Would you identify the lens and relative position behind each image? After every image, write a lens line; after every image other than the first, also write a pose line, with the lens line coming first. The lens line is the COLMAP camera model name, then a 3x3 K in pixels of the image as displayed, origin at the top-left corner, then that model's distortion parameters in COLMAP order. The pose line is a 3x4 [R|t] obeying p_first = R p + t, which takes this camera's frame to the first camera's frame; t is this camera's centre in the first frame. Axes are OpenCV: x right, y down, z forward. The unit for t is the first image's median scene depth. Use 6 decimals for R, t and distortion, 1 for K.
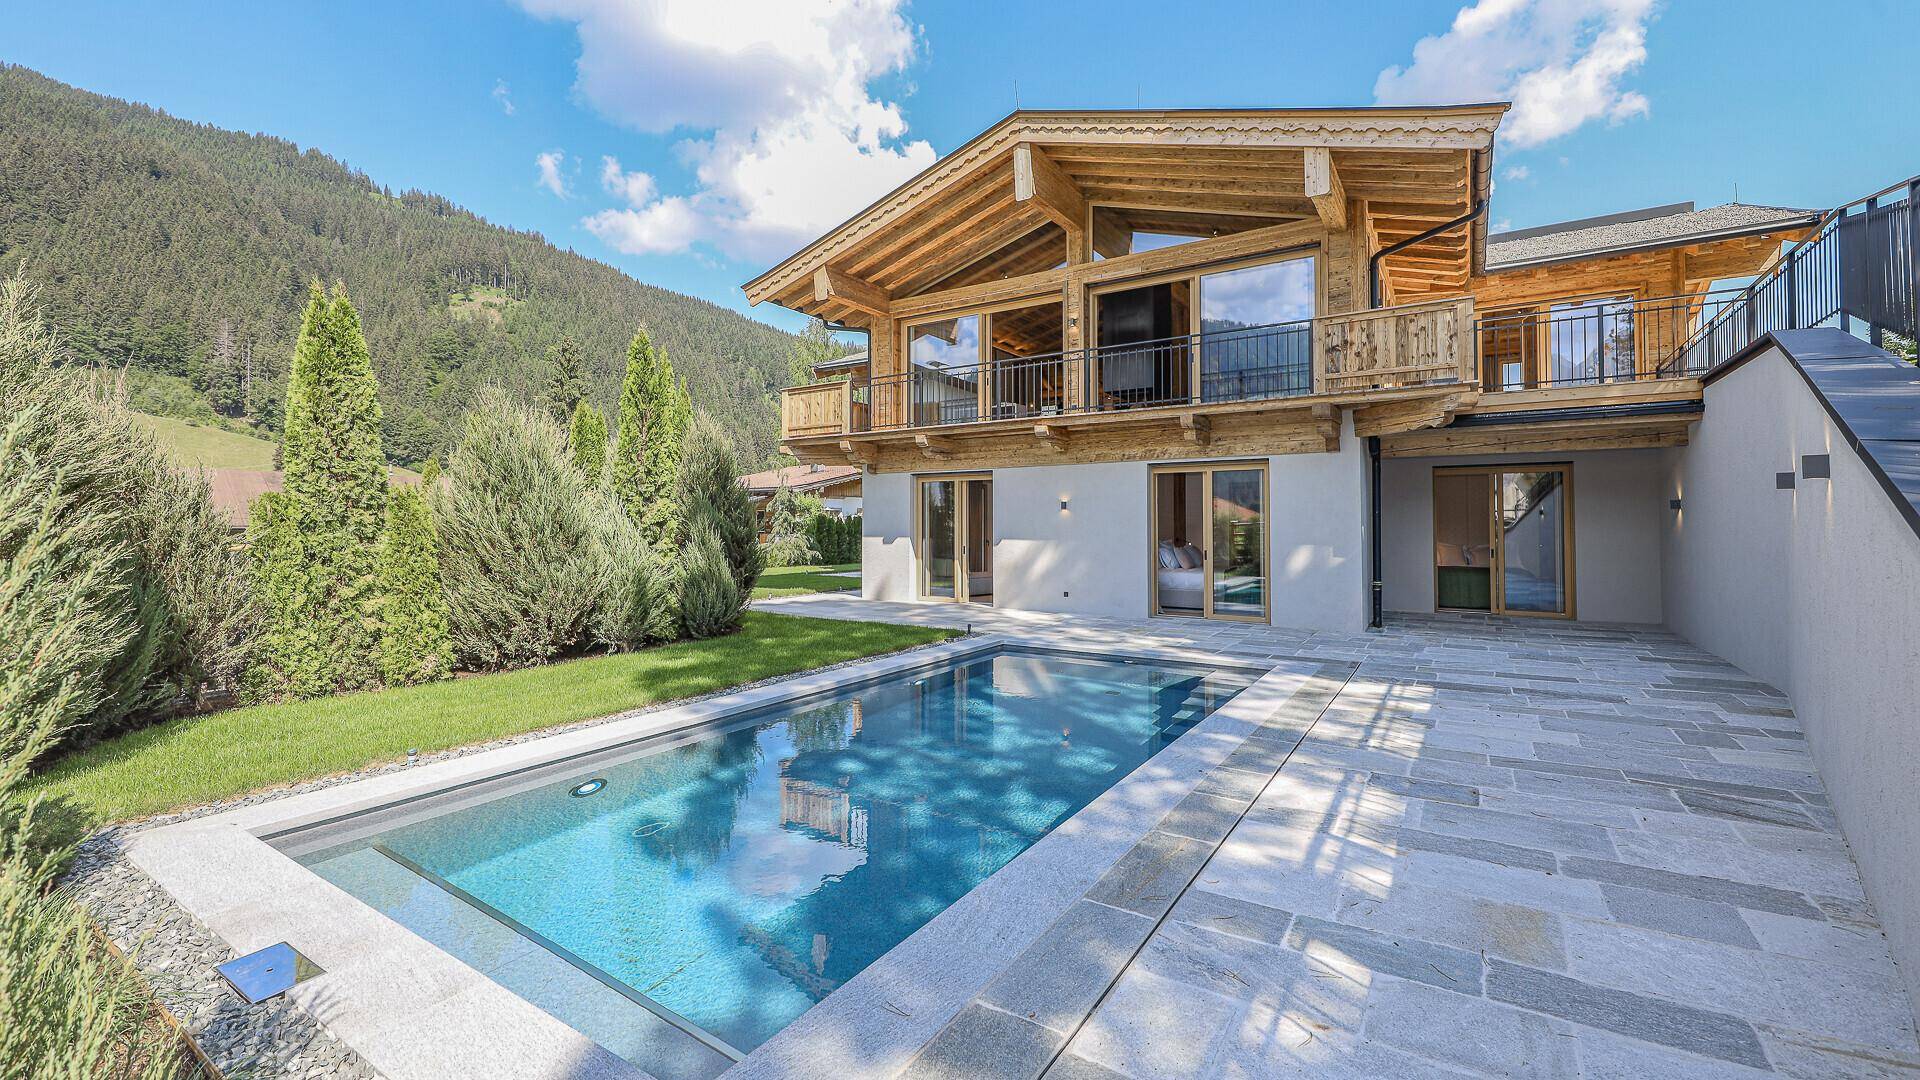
lens RADIAL K [[786.9, 0, 950.0], [0, 786.9, 509.7], [0, 0, 1]] dist [0.002181, 0.000245]
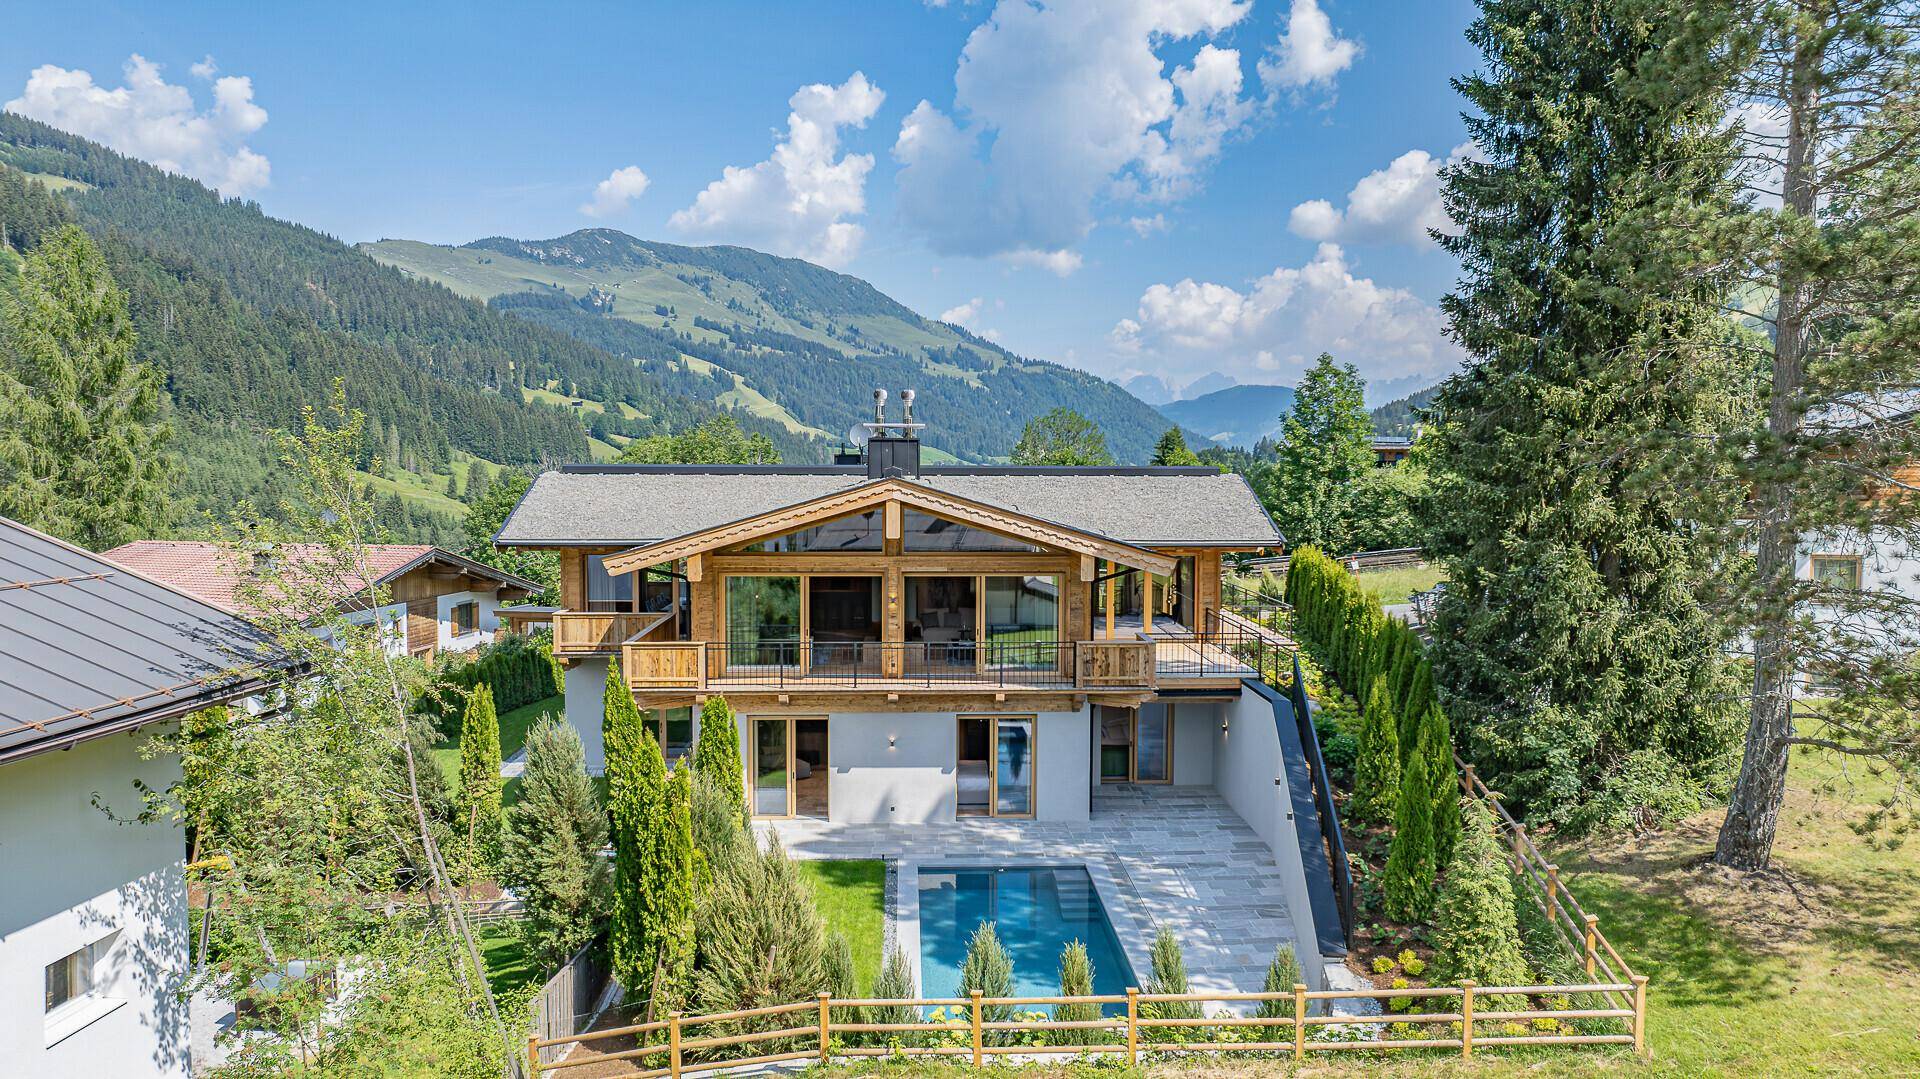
lens RADIAL K [[1350.1, 0, 973.7], [0, 1350.1, 540.2], [0, 0, 1]] dist [-0.023762, 0.001149]
pose [[0.804273, -0.032477, 0.593372, -1.273573], [-0.015444, 0.997026, 0.075504, -0.611857], [-0.594060, -0.069890, 0.801379, -1.036870]]
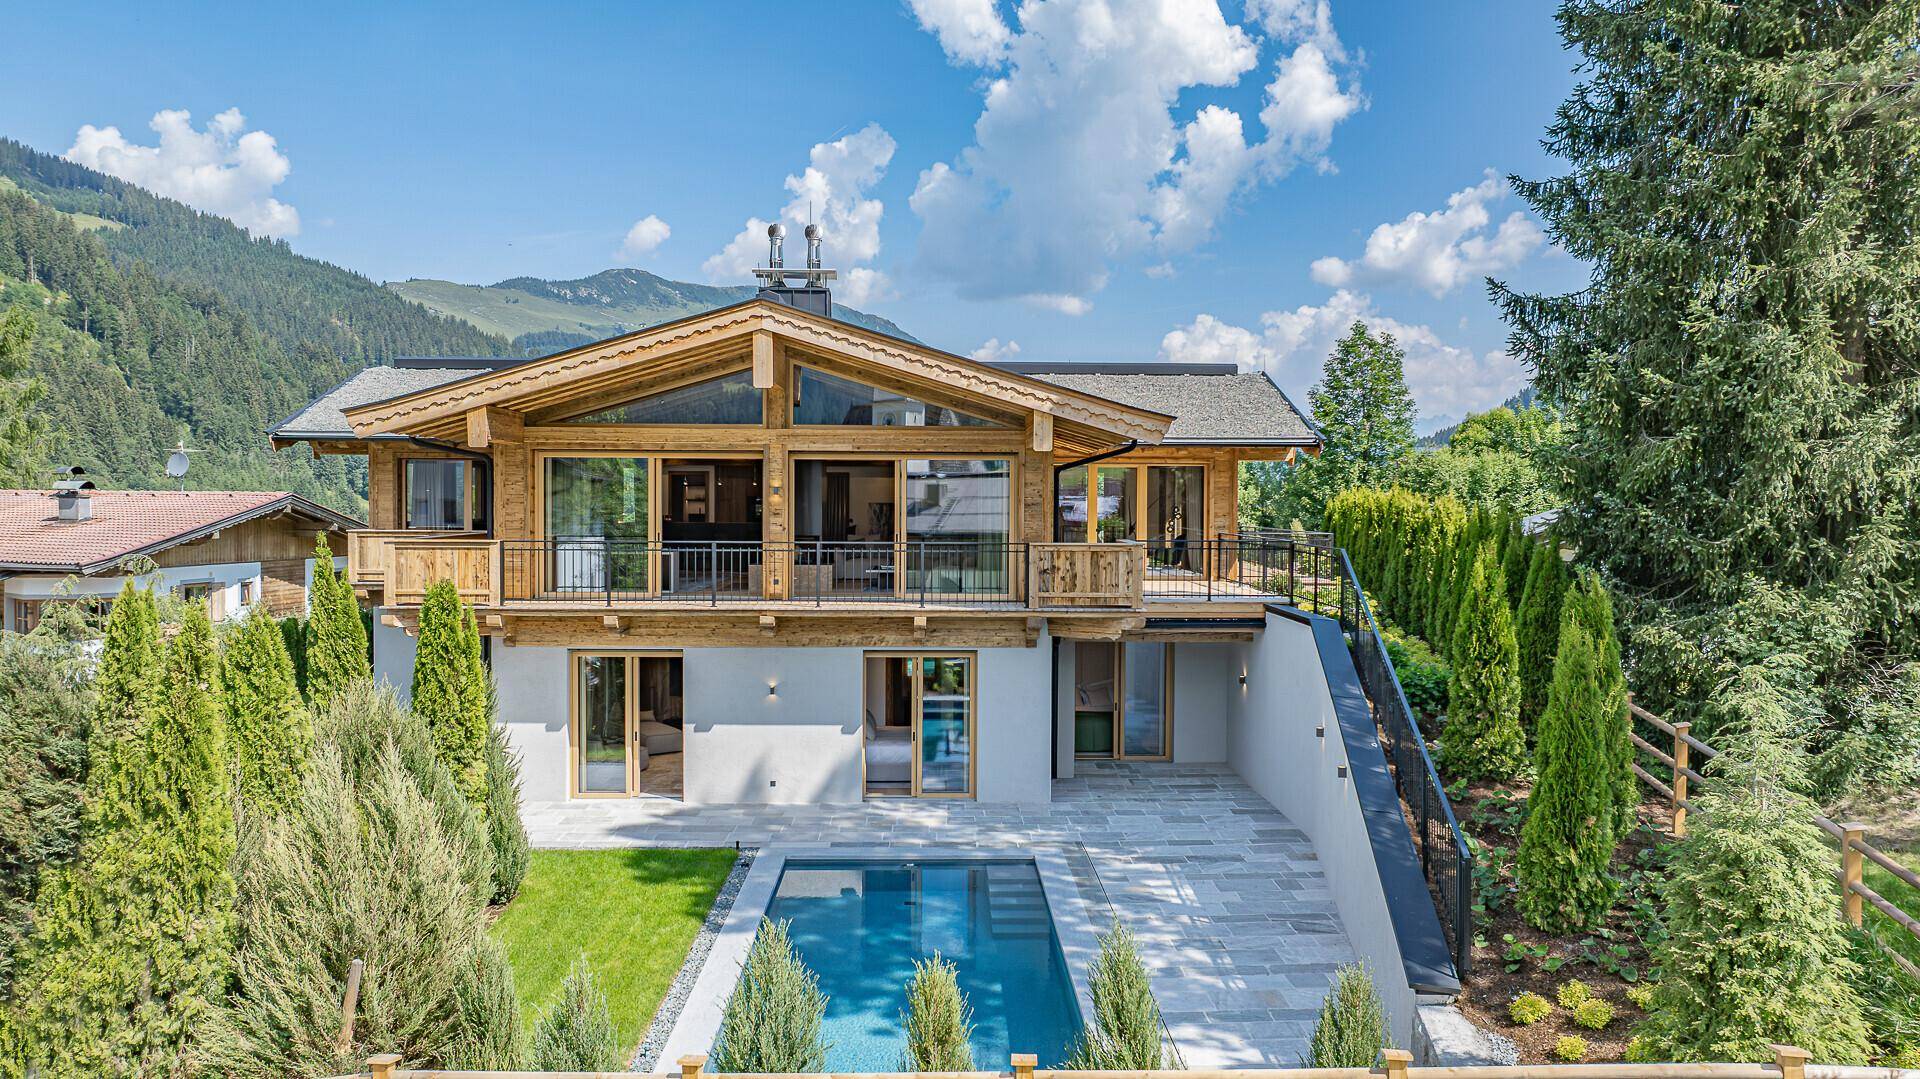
lens RADIAL K [[1350.1, 0, 973.7], [0, 1350.1, 540.2], [0, 0, 1]] dist [-0.023762, 0.001149]
pose [[0.814793, -0.012765, 0.579611, -0.696768], [-0.016941, 0.998806, 0.045812, -0.309170], [-0.579504, -0.047146, 0.813604, -0.526058]]
